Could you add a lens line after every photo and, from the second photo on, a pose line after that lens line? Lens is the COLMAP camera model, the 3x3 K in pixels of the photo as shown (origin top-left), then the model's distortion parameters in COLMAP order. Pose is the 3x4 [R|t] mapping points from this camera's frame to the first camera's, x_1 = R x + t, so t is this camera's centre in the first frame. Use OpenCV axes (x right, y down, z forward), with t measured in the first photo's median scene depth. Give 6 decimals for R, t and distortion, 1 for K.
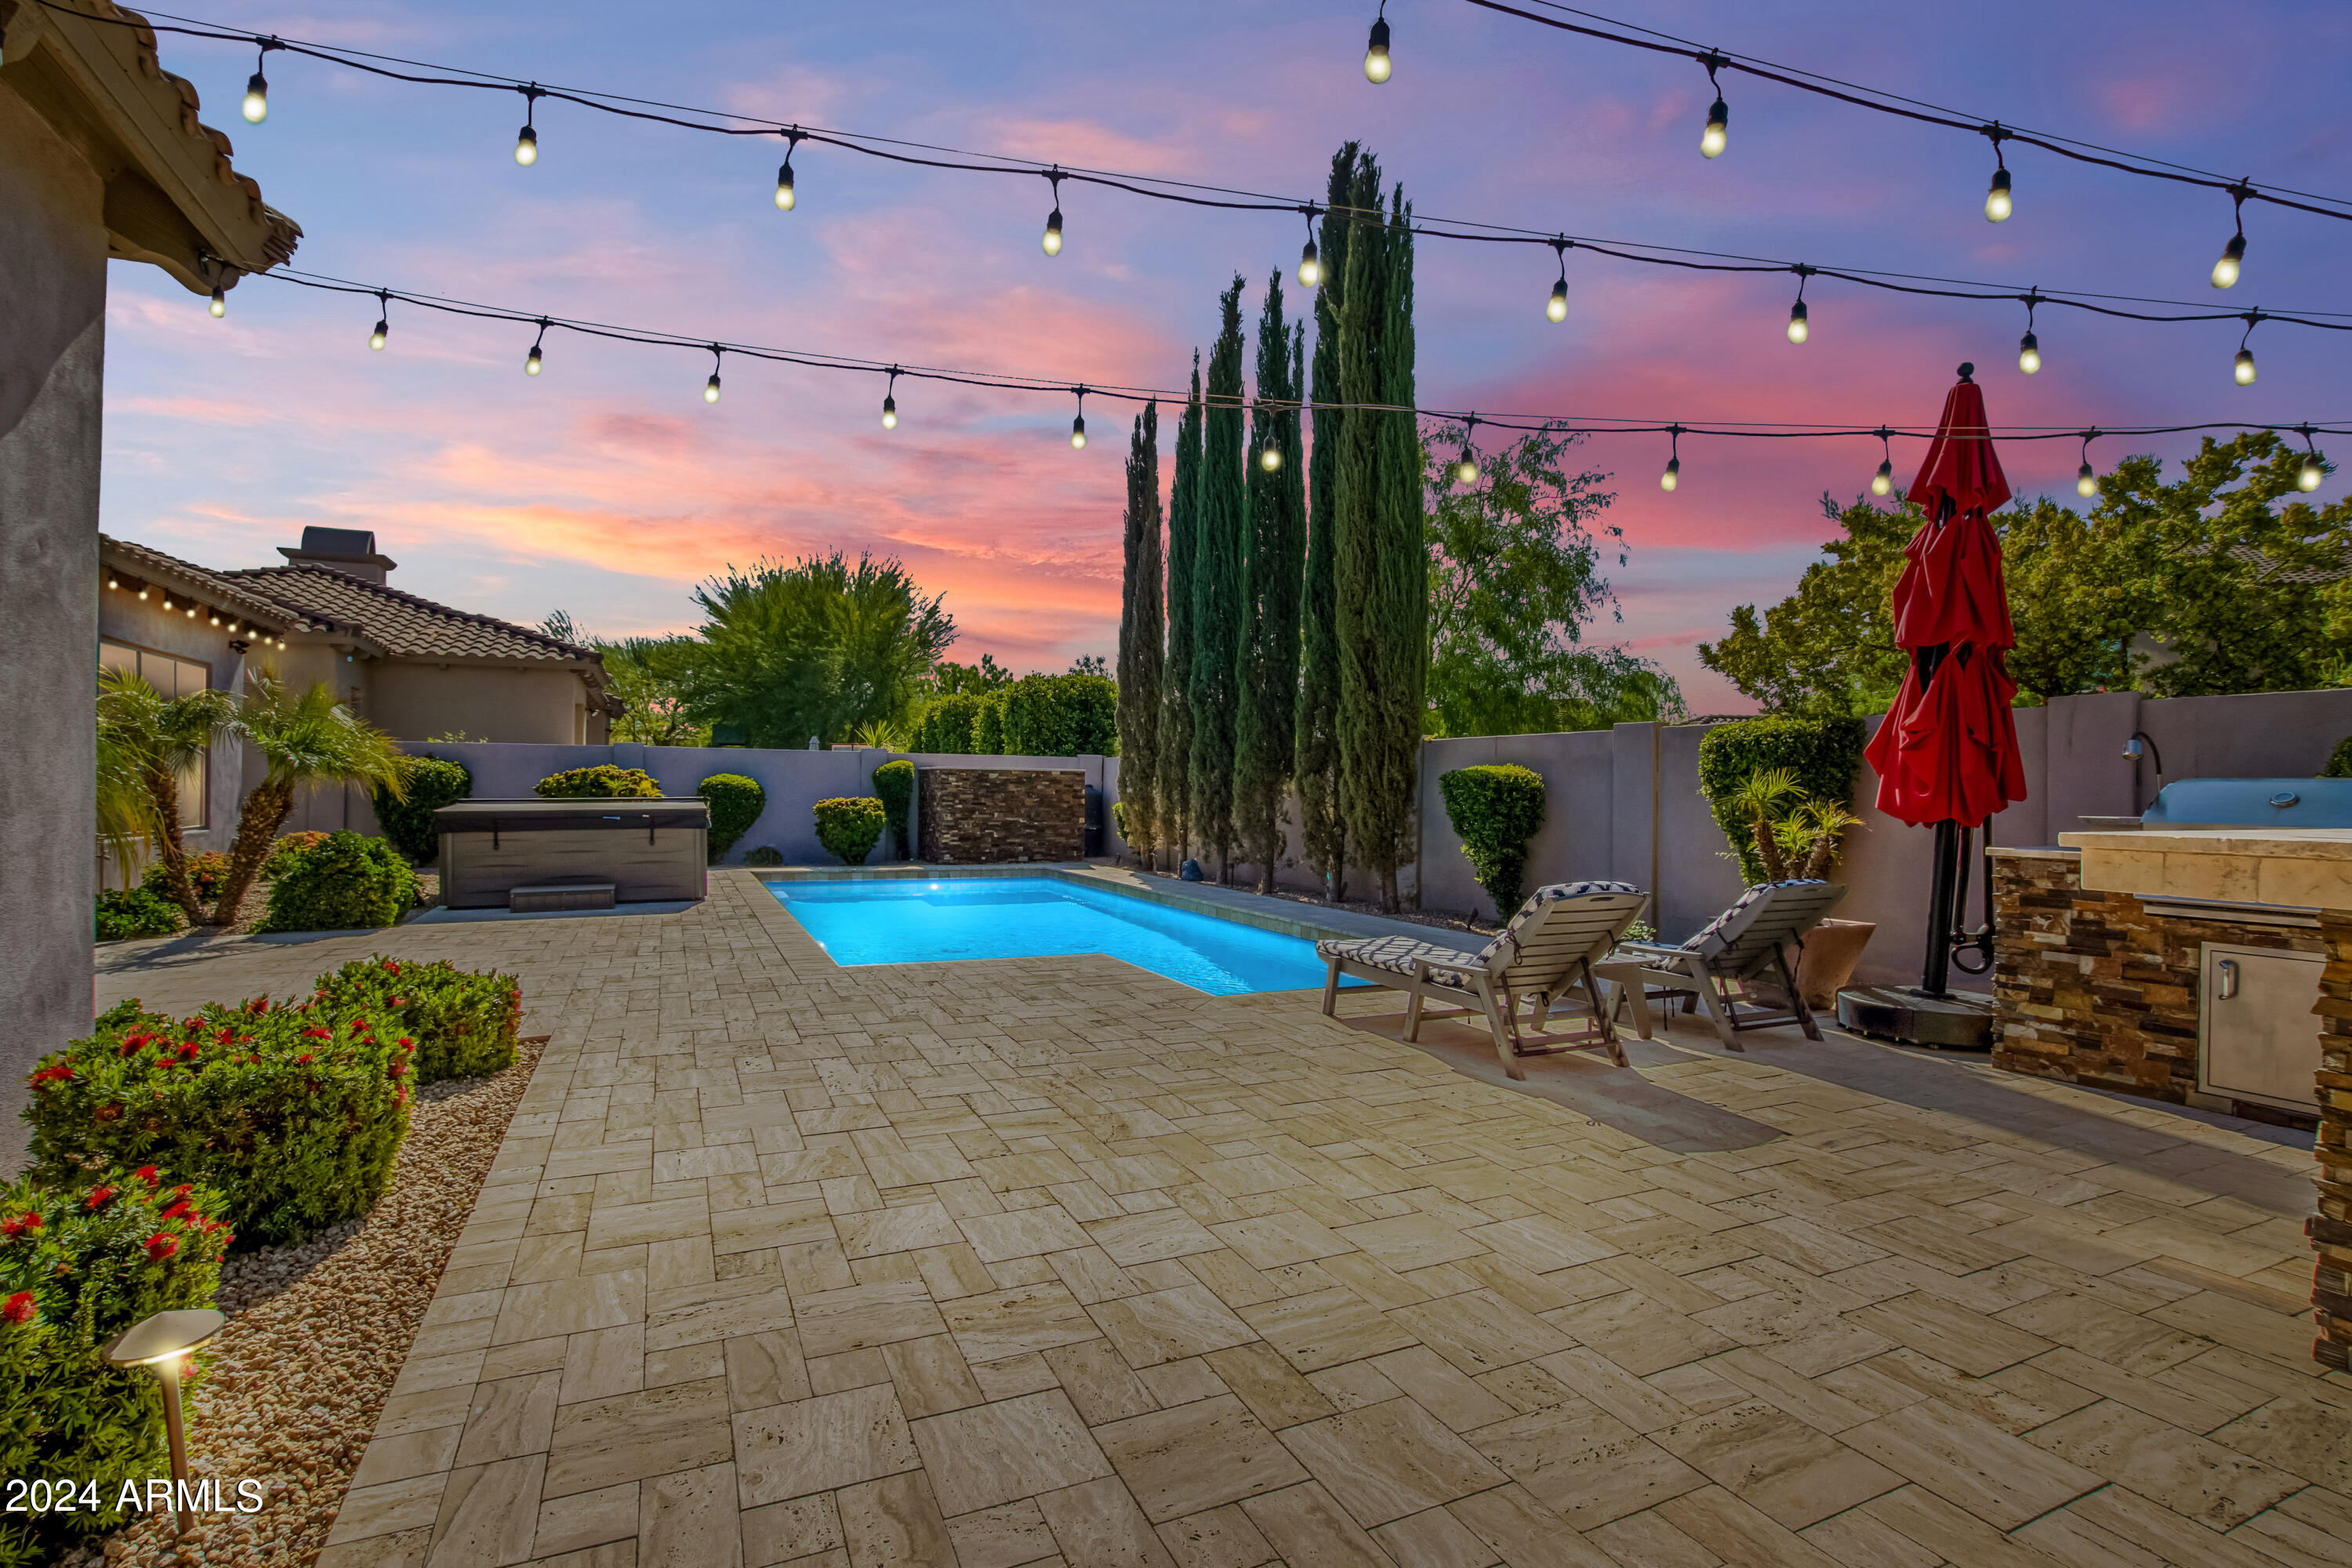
lens RADIAL K [[1083.3, 0, 1175.4], [0, 1083.3, 790.5], [0, 0, 1]] dist [-0.036254, 0.005977]
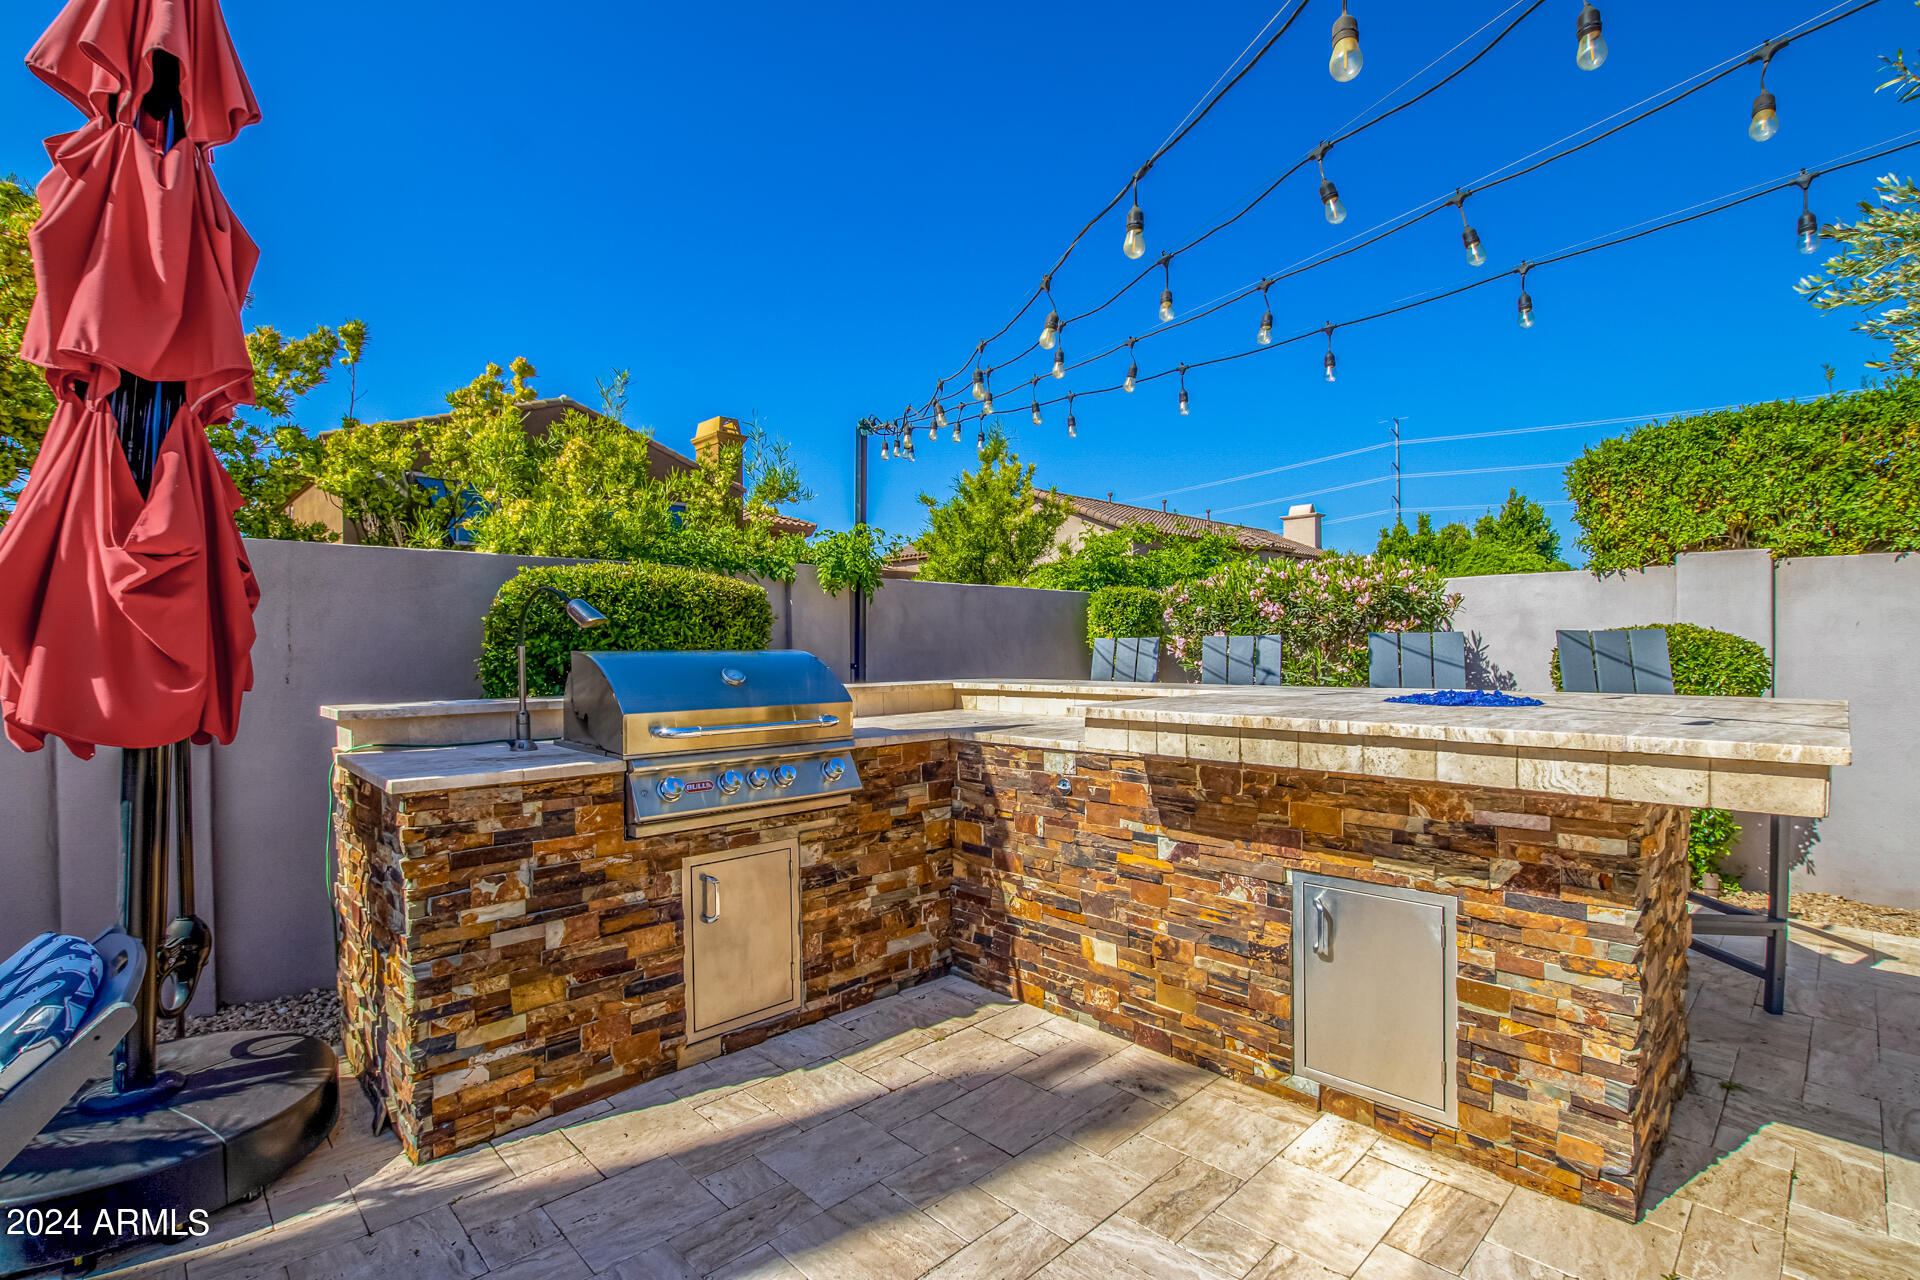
lens RADIAL K [[884.3, 0, 959.5], [0, 884.3, 645.3], [0, 0, 1]] dist [-0.036254, 0.005977]
pose [[-0.335520, -0.005878, 0.942015, 0.102211], [0.005770, 0.999949, 0.008295, -0.008104], [-0.942015, 0.008218, -0.335469, 0.374094]]
